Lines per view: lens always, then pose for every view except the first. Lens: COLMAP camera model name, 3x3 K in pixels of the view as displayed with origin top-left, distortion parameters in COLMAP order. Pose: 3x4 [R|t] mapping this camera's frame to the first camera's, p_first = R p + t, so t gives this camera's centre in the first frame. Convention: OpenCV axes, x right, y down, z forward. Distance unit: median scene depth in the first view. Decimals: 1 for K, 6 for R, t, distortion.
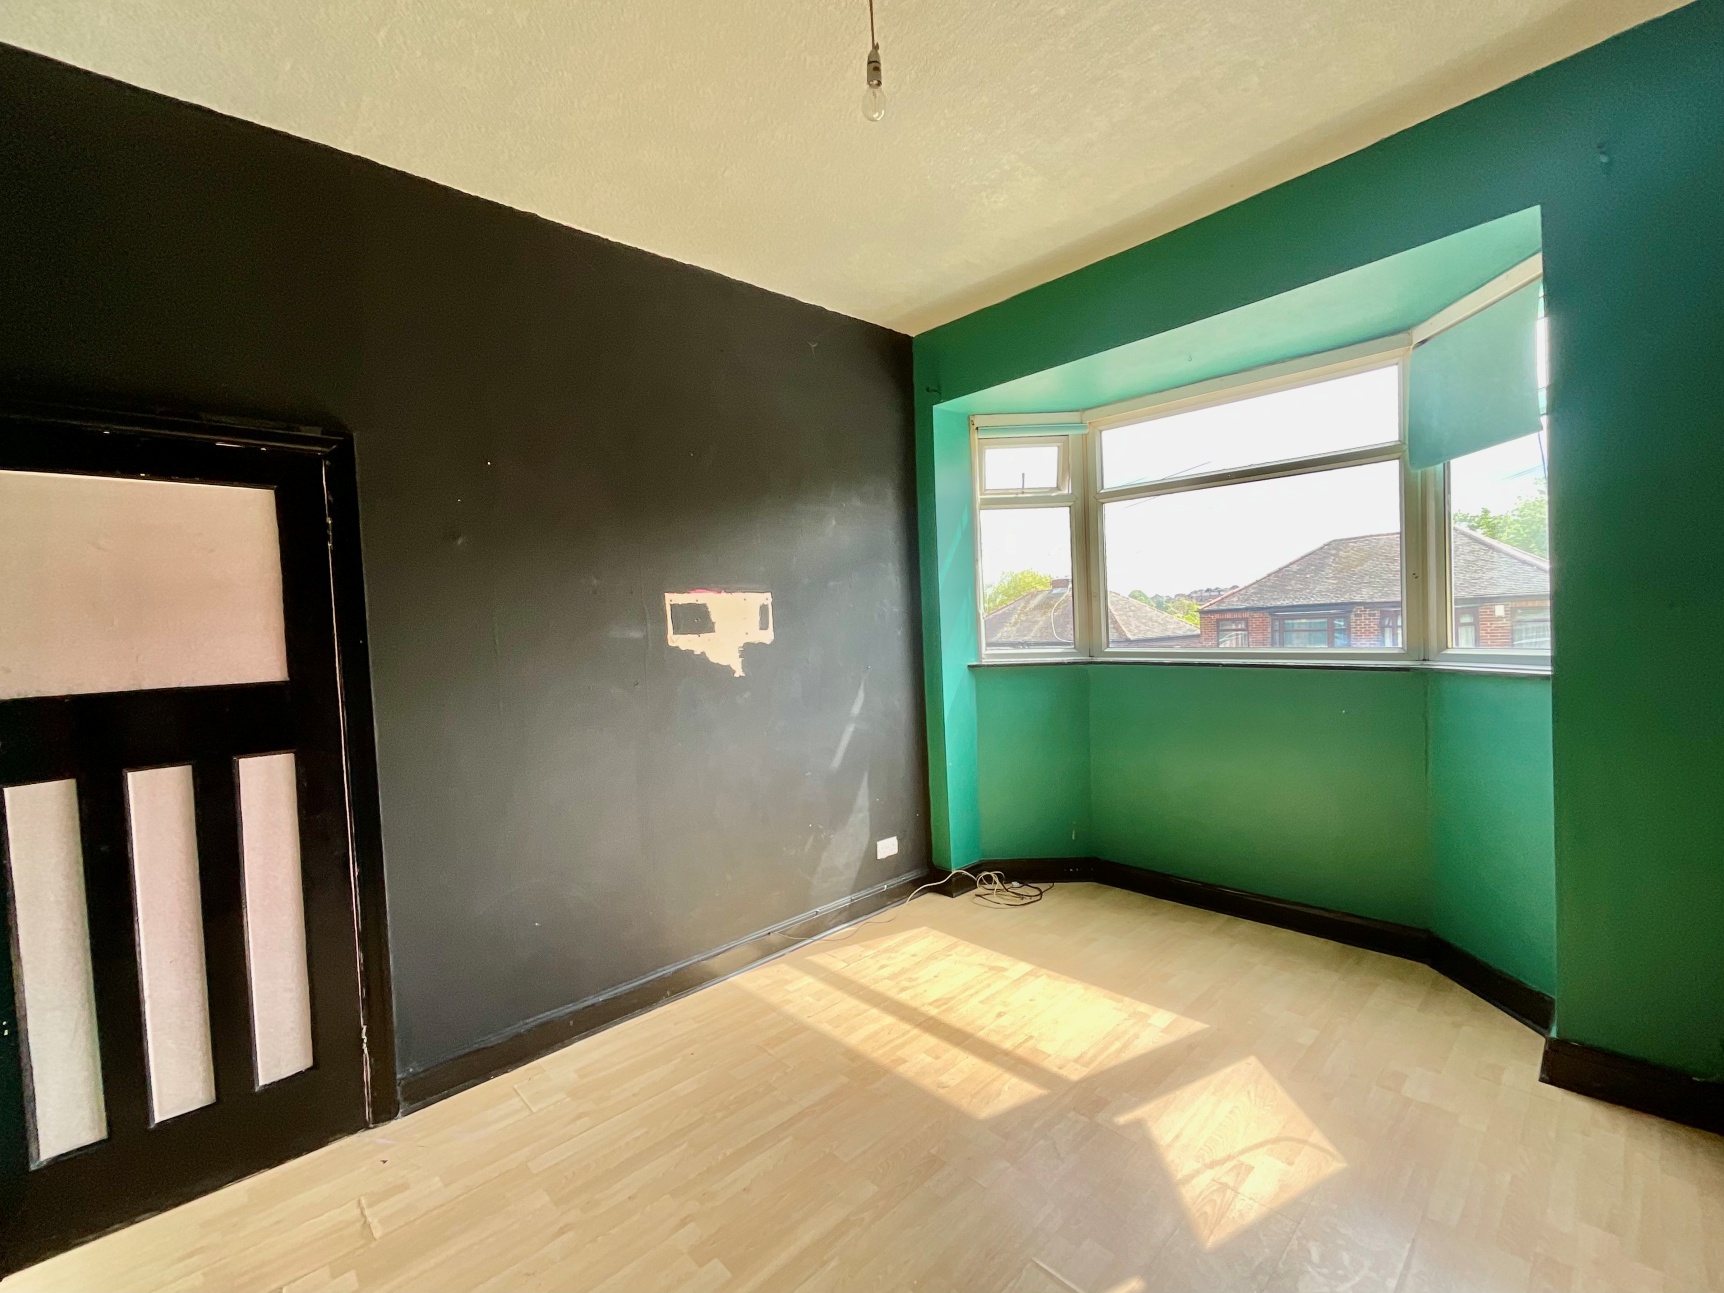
lens RADIAL K [[752.0, 0, 876.6], [0, 752.0, 651.4], [0, 0, 1]] dist [-0.000290, 0.009543]
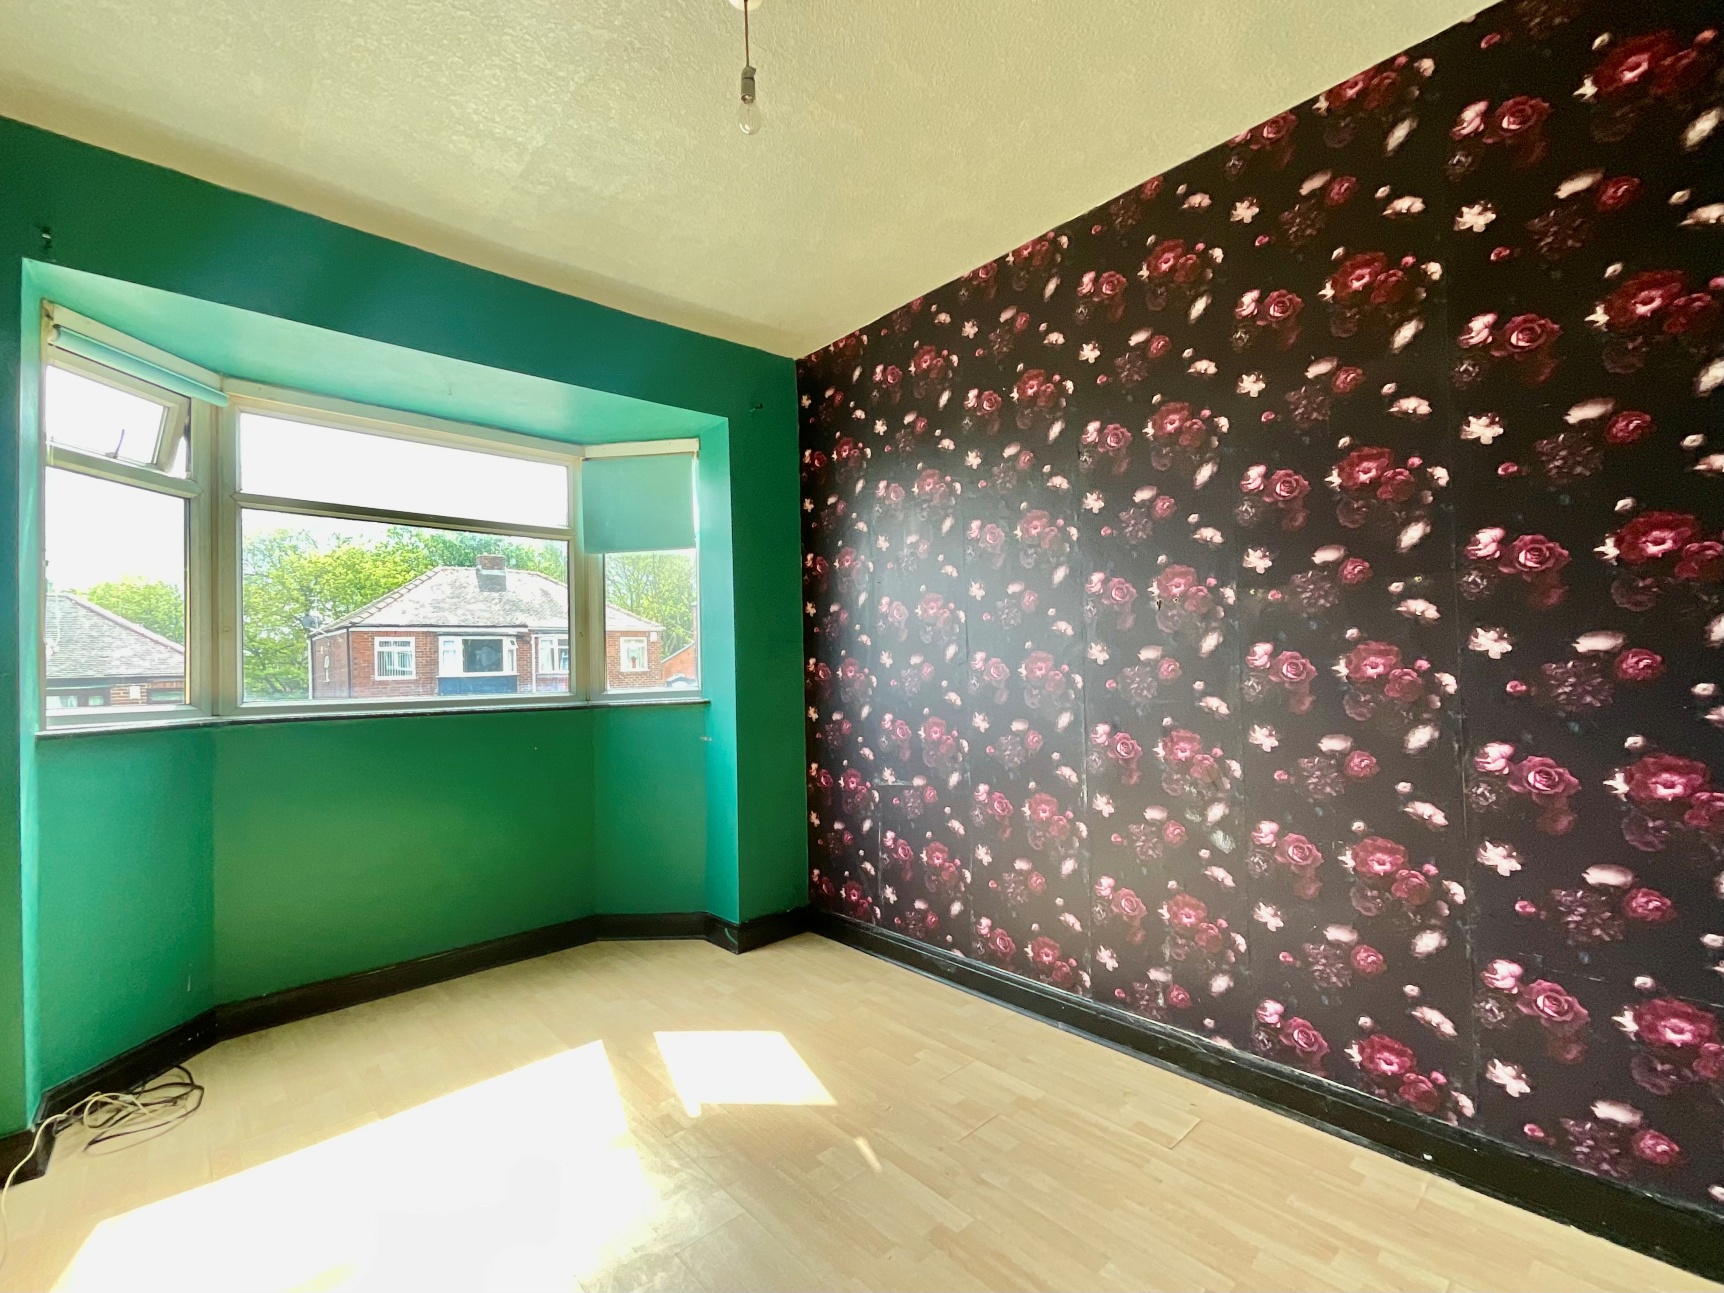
lens RADIAL K [[752.0, 0, 876.6], [0, 752.0, 651.4], [0, 0, 1]] dist [-0.000290, 0.009543]
pose [[0.040411, 0.057364, 0.997535, -0.433539], [0.057902, 0.996539, -0.059652, 0.026975], [-0.997504, 0.060170, 0.036950, 0.373698]]
